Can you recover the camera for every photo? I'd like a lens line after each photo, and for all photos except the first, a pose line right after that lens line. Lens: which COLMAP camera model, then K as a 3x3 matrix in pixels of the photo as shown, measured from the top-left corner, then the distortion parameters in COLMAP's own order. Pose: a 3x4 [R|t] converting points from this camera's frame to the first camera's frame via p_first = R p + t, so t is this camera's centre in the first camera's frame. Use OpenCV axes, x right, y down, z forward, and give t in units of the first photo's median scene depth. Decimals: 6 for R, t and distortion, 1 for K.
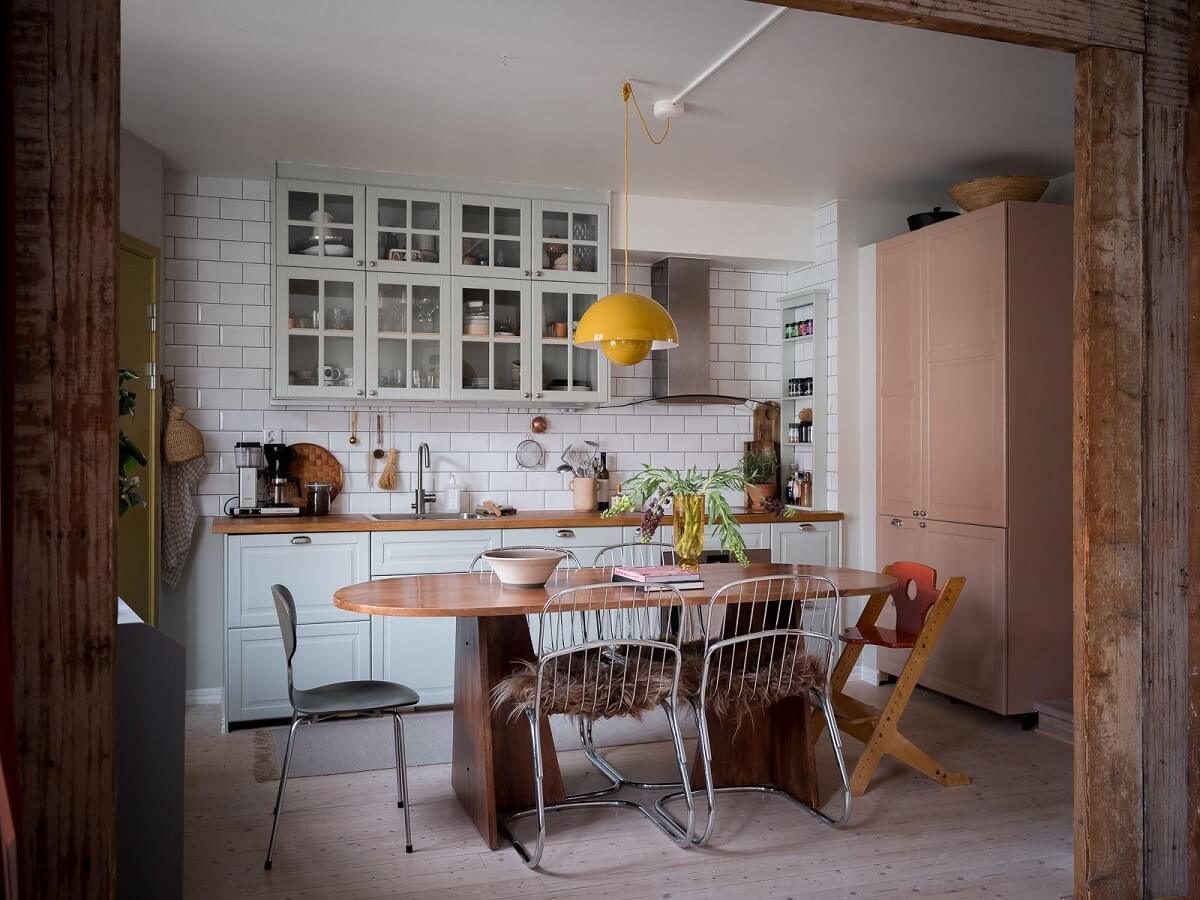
lens RADIAL K [[1061.3, 0, 621.6], [0, 1061.3, 441.0], [0, 0, 1]] dist [0.008860, -0.015579]
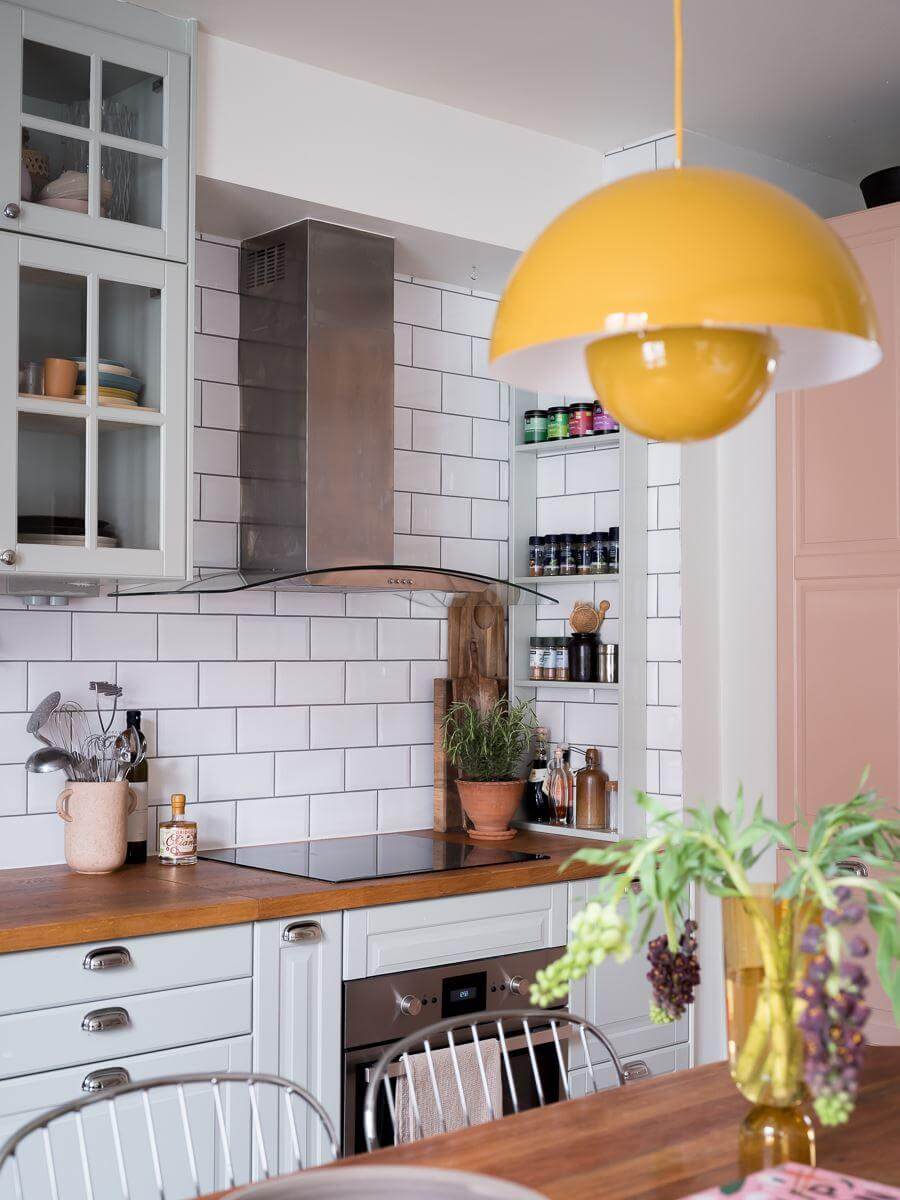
lens RADIAL K [[1590.9, 0, 449.6], [0, 1590.9, 606.5], [0, 0, 1]] dist [-0.001592, 0.000000]
pose [[0.922963, 0.011448, 0.384718, -0.151002], [-0.000834, 0.999615, -0.027744, -0.012849], [-0.384887, 0.025285, 0.922617, 0.479928]]
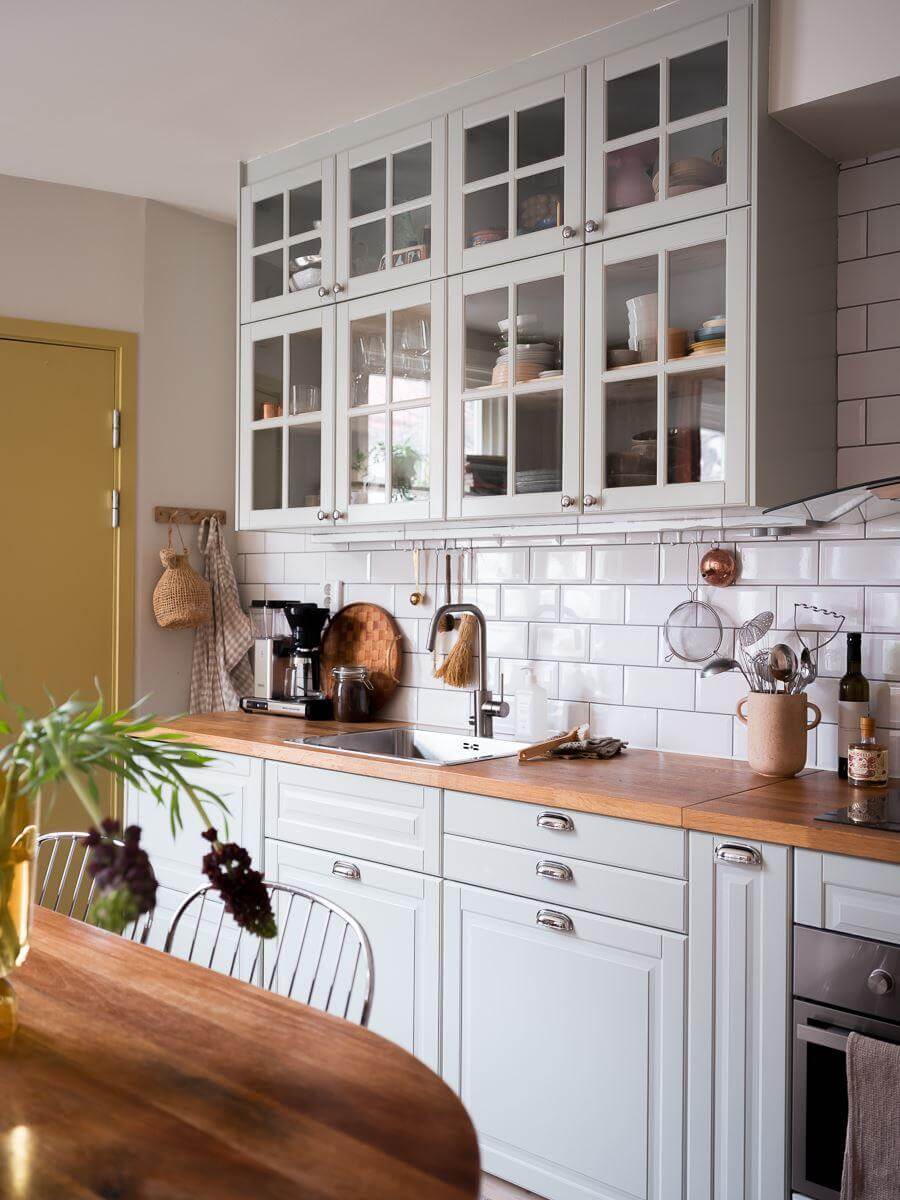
lens RADIAL K [[1160.5, 0, 418.9], [0, 1160.5, 595.0], [0, 0, 1]] dist [-0.000860, 0.000000]
pose [[0.467729, 0.003884, -0.883863, 0.329456], [-0.008924, 0.999960, -0.000329, -0.002580], [0.883827, 0.008041, 0.467745, 0.736804]]
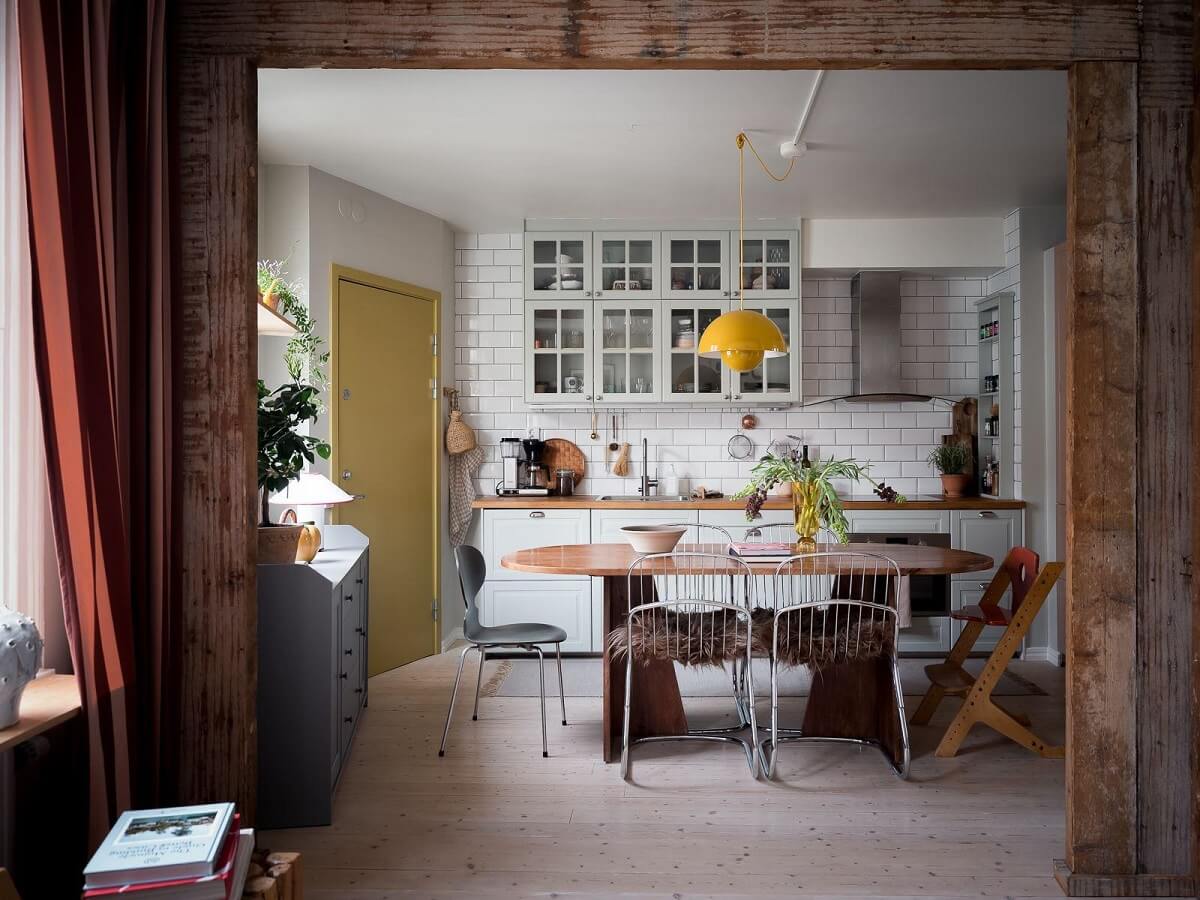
lens RADIAL K [[944.9, 0, 651.4], [0, 944.9, 436.1], [0, 0, 1]] dist [-0.011228, 0.016464]
pose [[0.940507, -0.004875, -0.339739, 0.195326], [0.004921, 0.999988, -0.000726, 0.000630], [0.339738, -0.000989, 0.940519, -0.017465]]
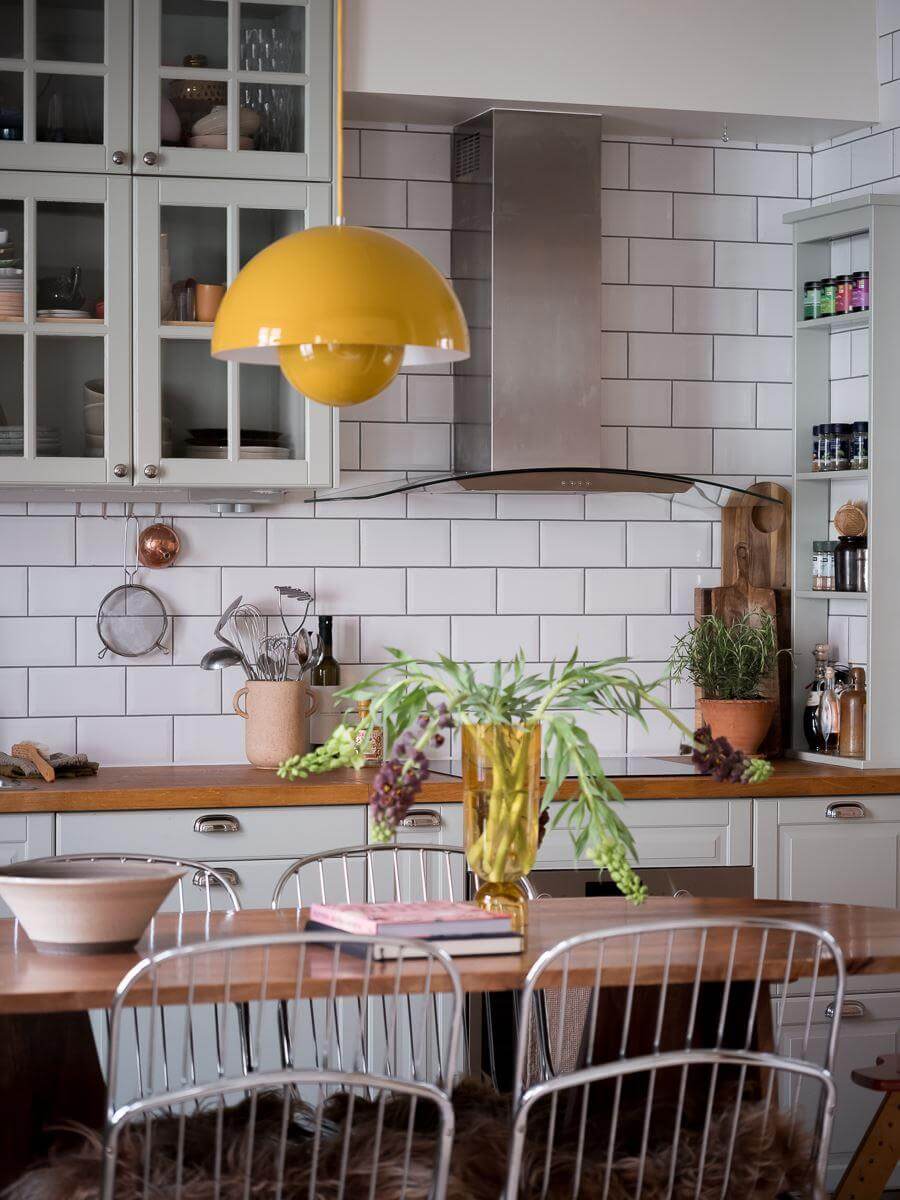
lens RADIAL K [[3027.1, 0, 437.6], [0, 3027.1, 607.3], [0, 0, 1]] dist [-0.019620, 0.000000]
pose [[0.999954, -0.000318, -0.009595, 0.038728], [0.000413, 0.999951, 0.009869, -0.004092], [0.009591, -0.009873, 0.999905, -0.113184]]
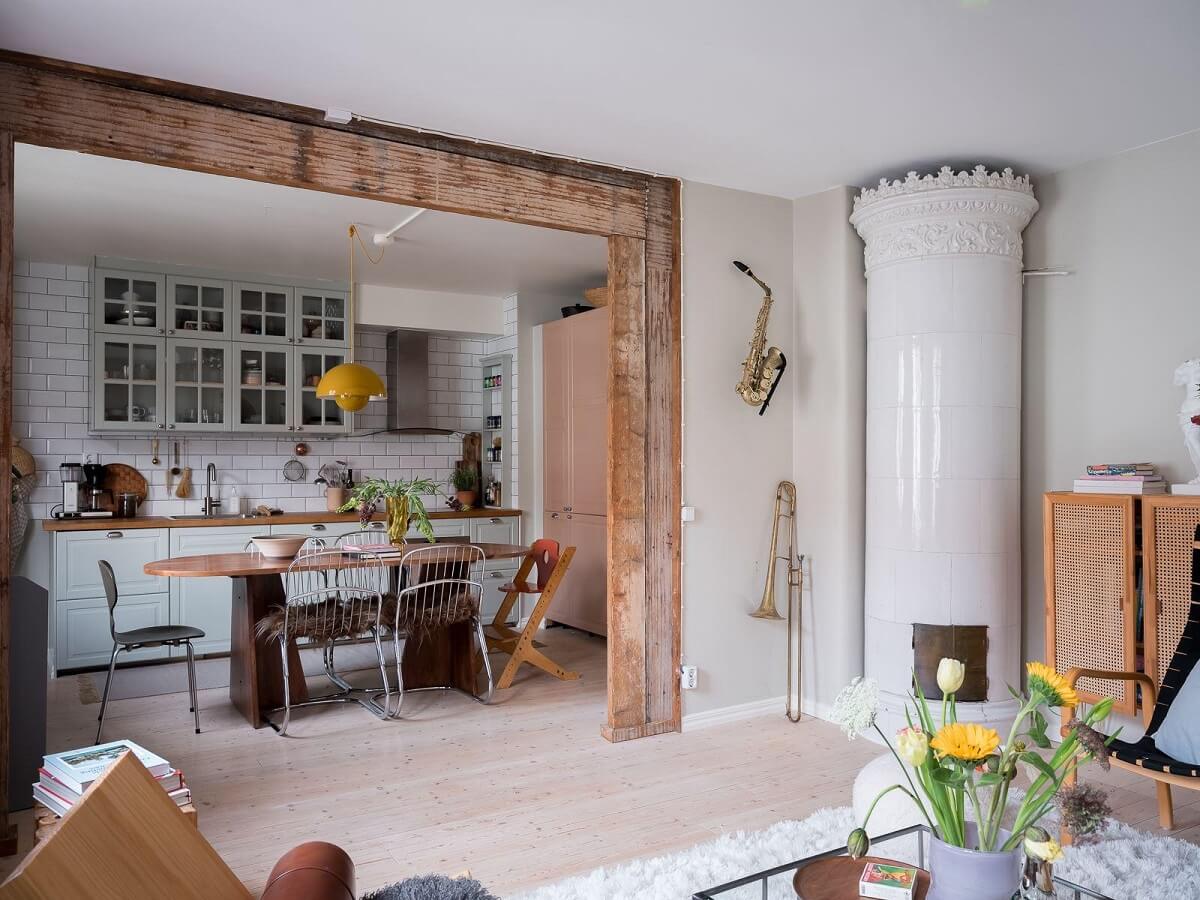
lens RADIAL K [[897.7, 0, 591.4], [0, 897.7, 447.5], [0, 0, 1]] dist [-0.004124, -0.003214]
pose [[0.978033, -0.000884, 0.208447, 0.052408], [0.003731, 0.999905, -0.013263, -0.001021], [-0.208416, 0.013750, 0.977944, -0.234182]]
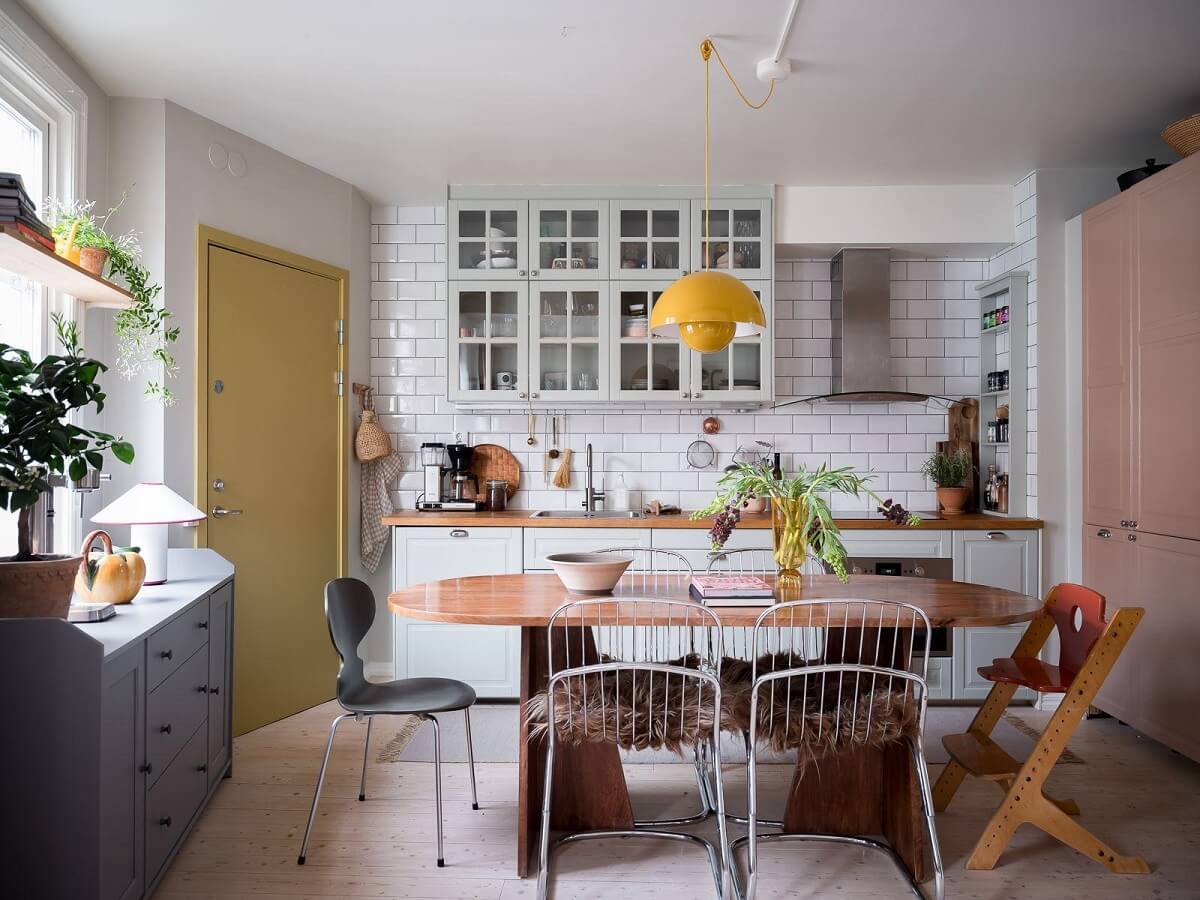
lens RADIAL K [[897.7, 0, 608.6], [0, 897.7, 449.1], [0, 0, 1]] dist [-0.004124, -0.003214]
pose [[0.939147, -0.001496, -0.343511, 0.137682], [0.001313, 0.999999, -0.000765, 0.008490], [0.343512, 0.000268, 0.939148, 0.187114]]
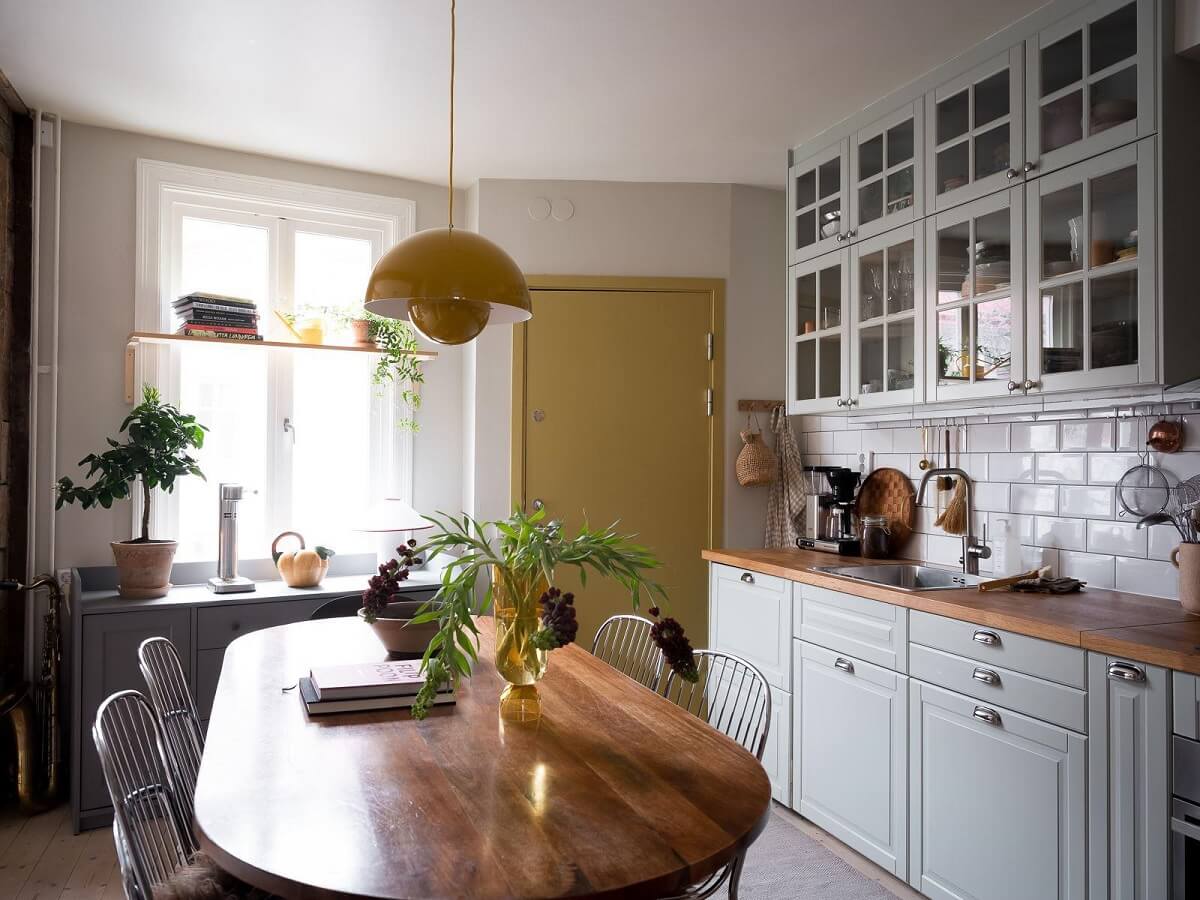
lens RADIAL K [[897.7, 0, 610.6], [0, 897.7, 447.7], [0, 0, 1]] dist [-0.004124, -0.003214]
pose [[0.029547, -0.016643, -0.999425, 0.397922], [-0.006369, 0.999838, -0.016838, -0.000529], [0.999543, 0.006862, 0.029437, 0.795897]]
